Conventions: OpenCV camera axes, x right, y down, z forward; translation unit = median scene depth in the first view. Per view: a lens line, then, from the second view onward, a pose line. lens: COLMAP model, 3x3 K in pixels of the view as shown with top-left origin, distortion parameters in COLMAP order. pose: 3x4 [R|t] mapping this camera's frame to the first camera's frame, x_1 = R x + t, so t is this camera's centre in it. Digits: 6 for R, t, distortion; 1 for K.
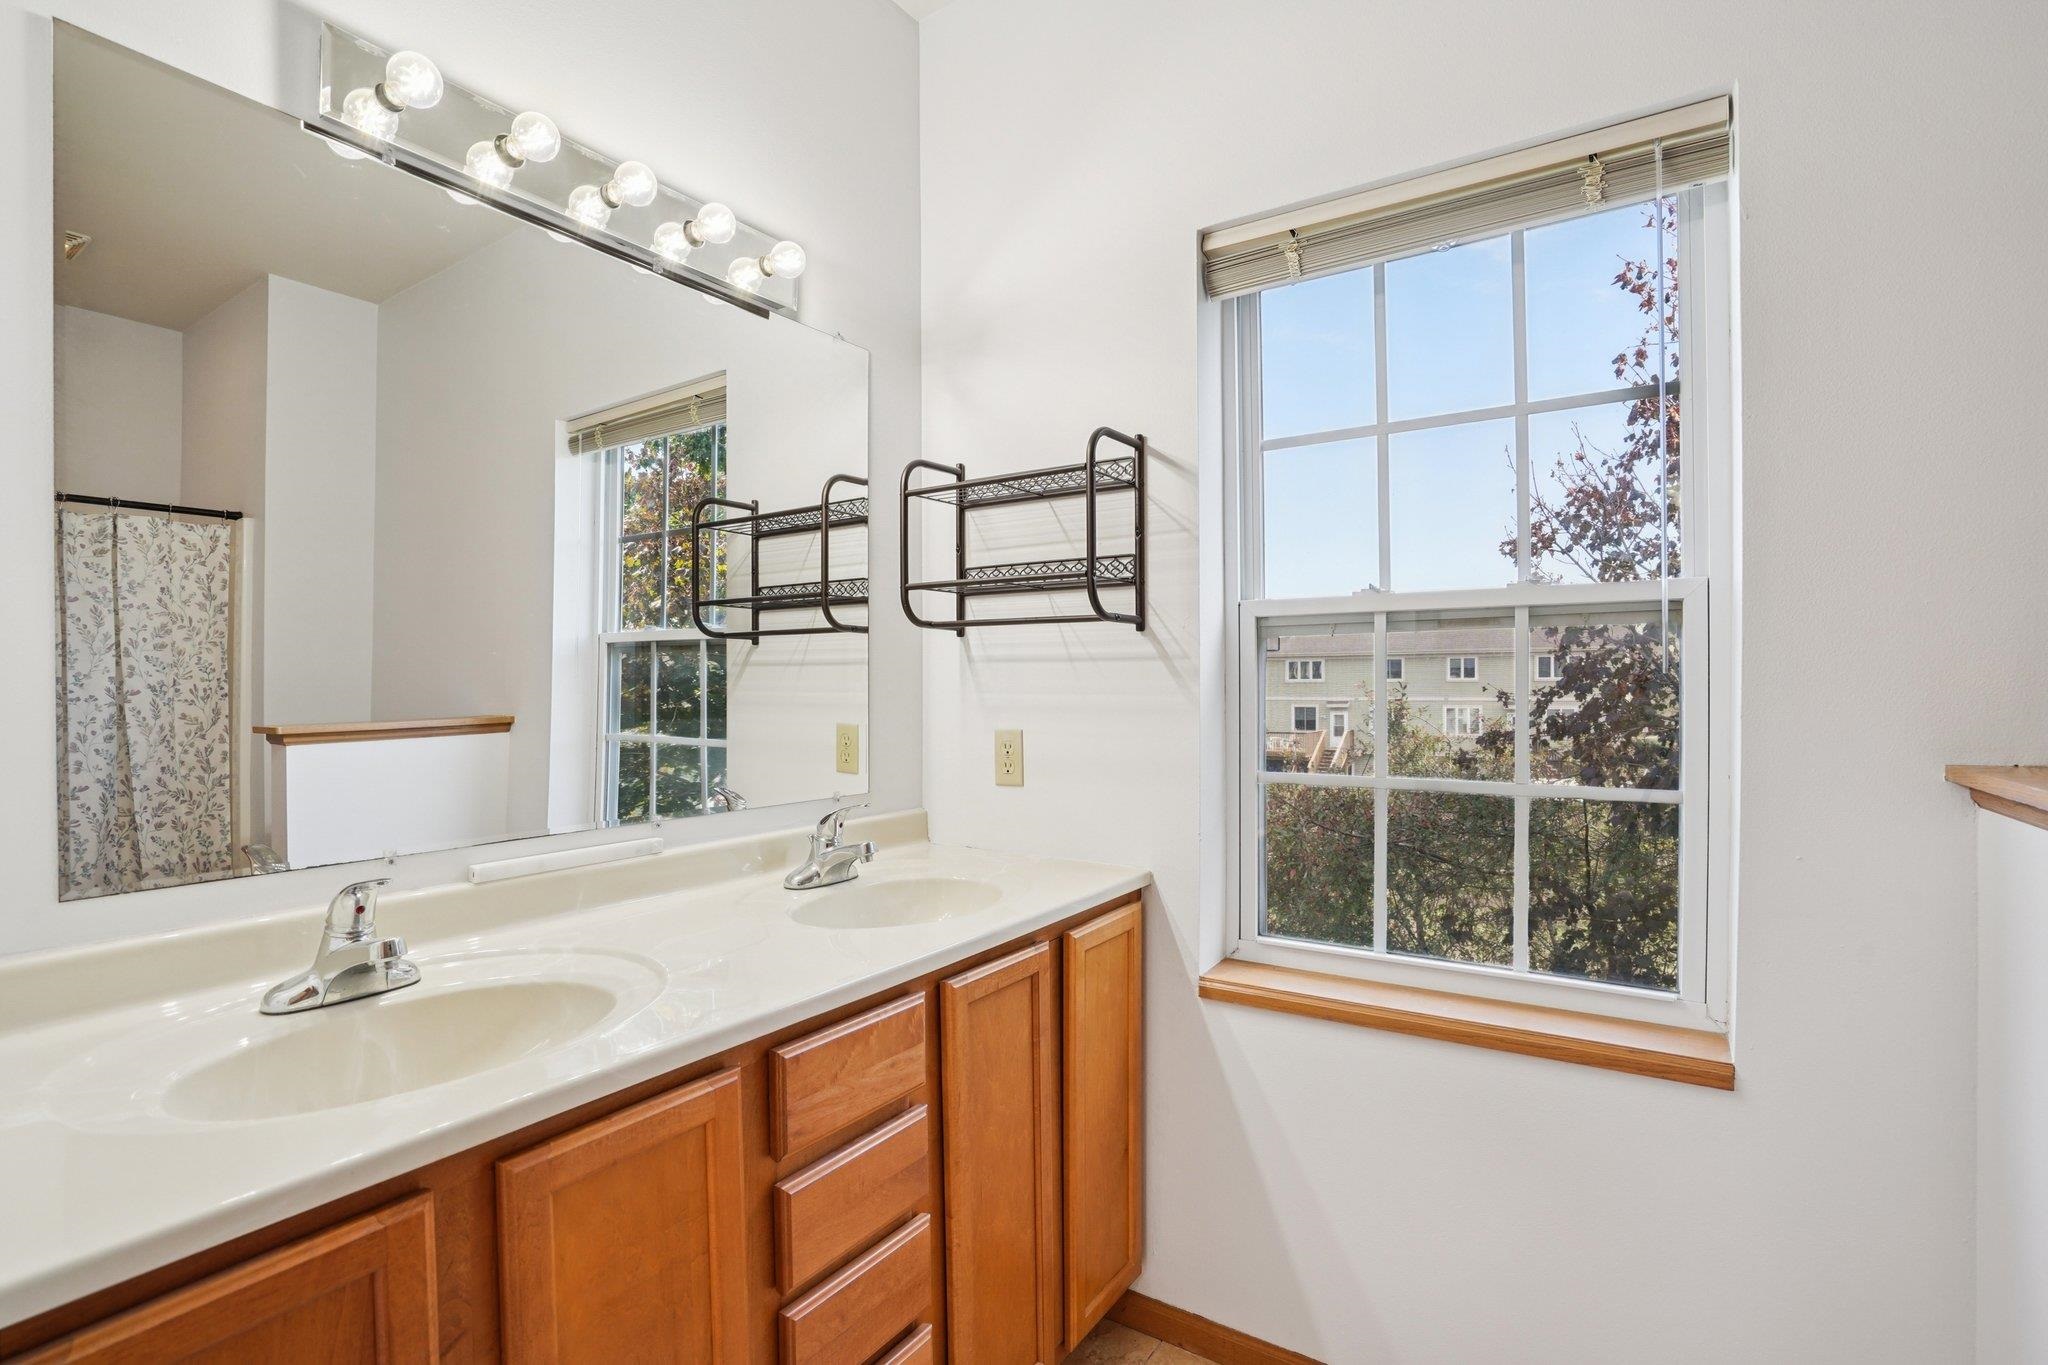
lens RADIAL K [[963.9, 0, 1018.4], [0, 963.9, 689.1], [0, 0, 1]] dist [-0.050751, 0.016214]
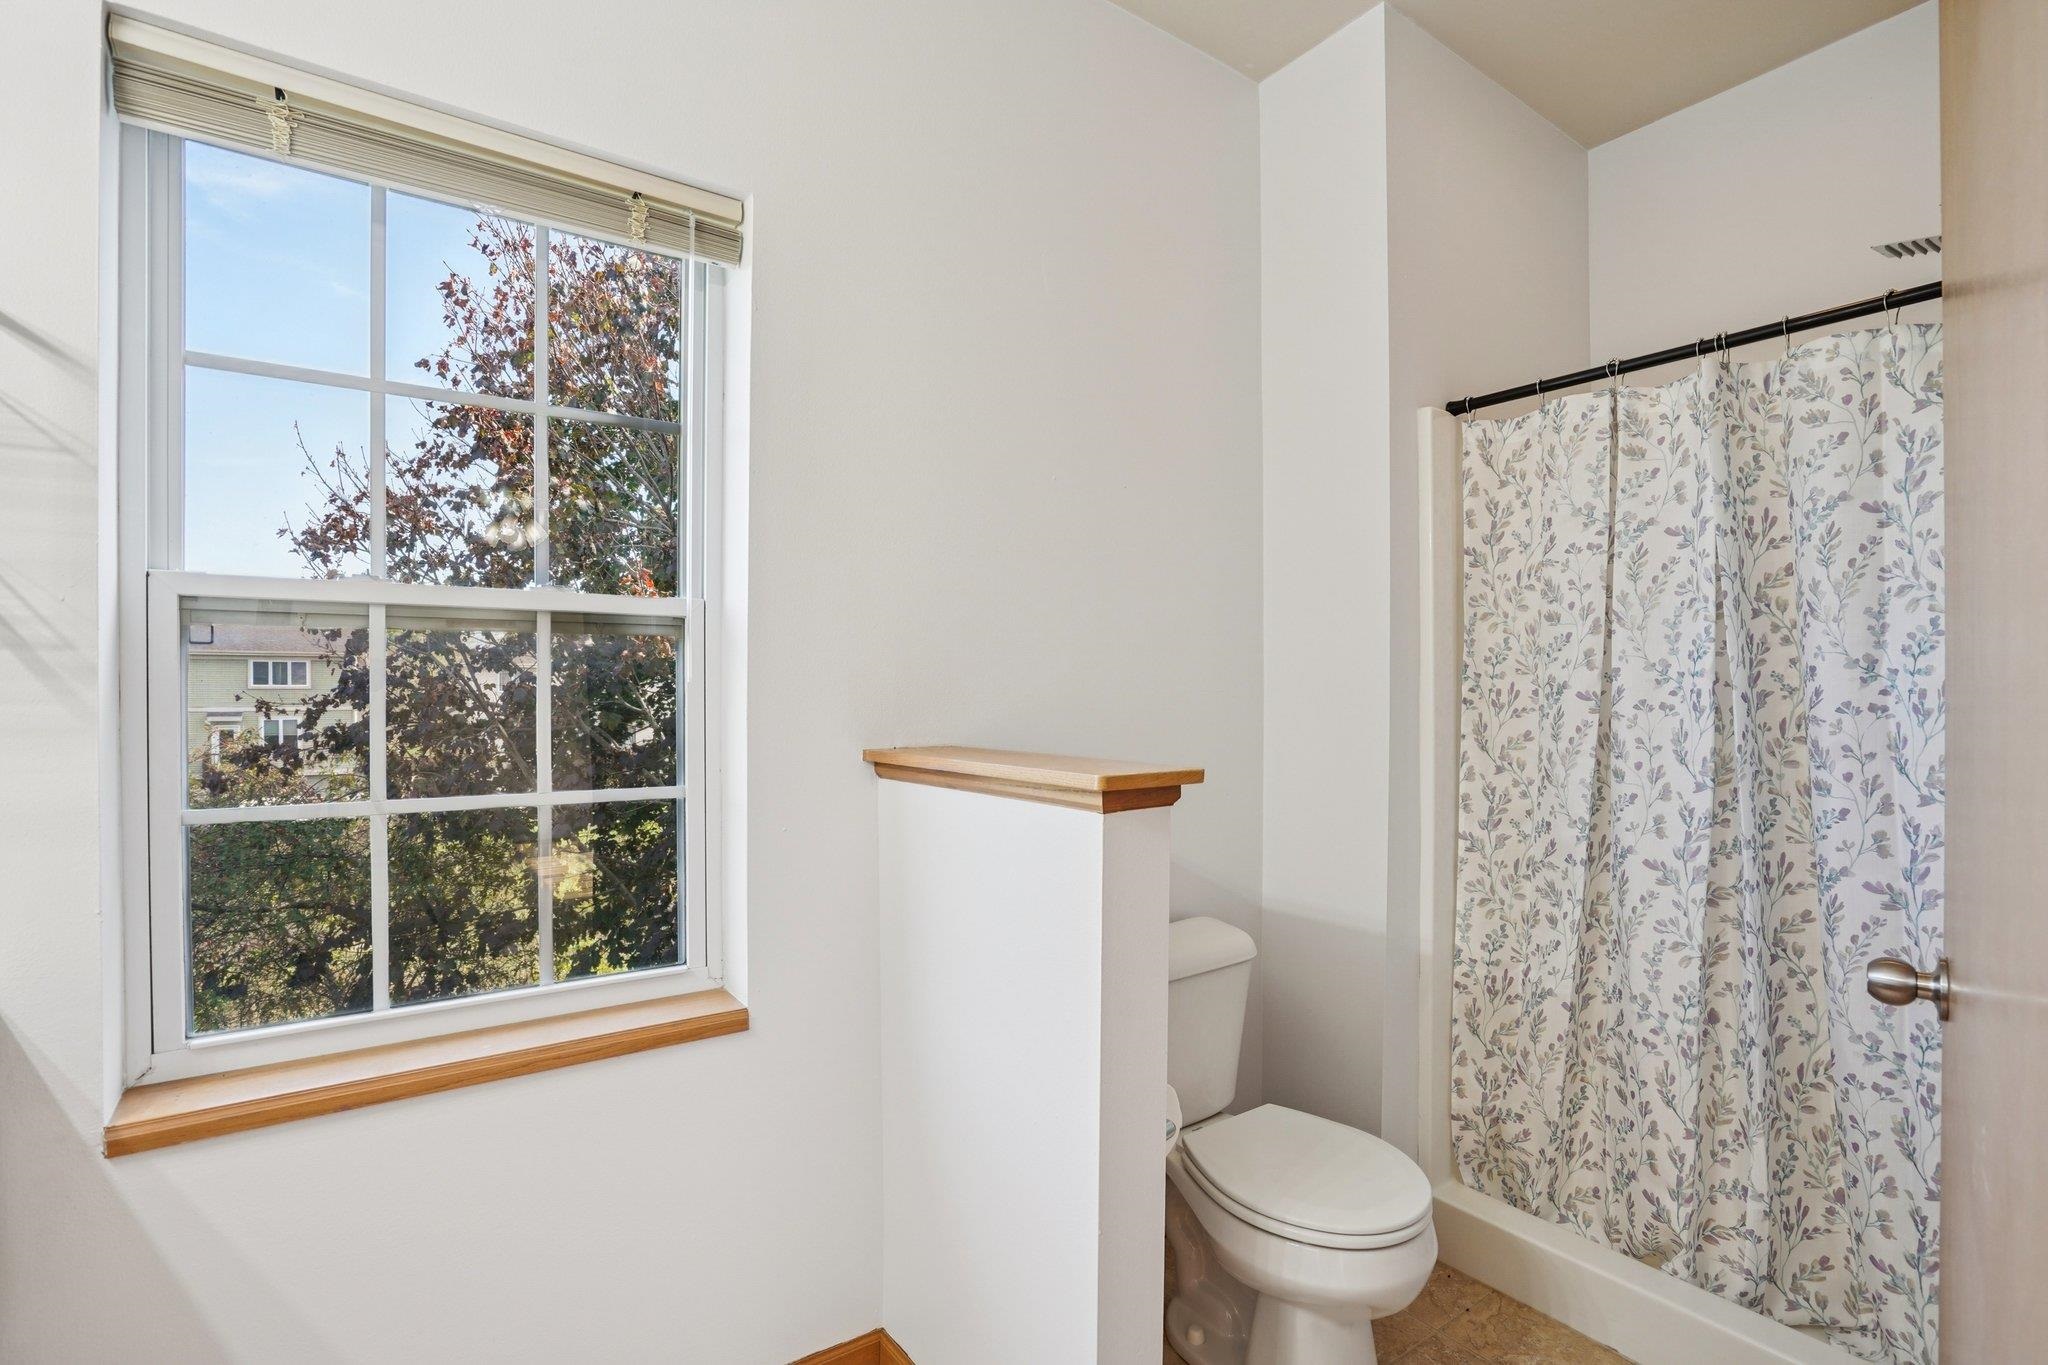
lens RADIAL K [[963.9, 0, 1026.8], [0, 963.9, 700.7], [0, 0, 1]] dist [-0.050751, 0.016214]
pose [[0.339983, -0.001953, 0.940429, -0.194263], [-0.000456, 0.999997, 0.002241, 0.001771], [-0.940431, -0.001191, 0.339982, 0.175559]]
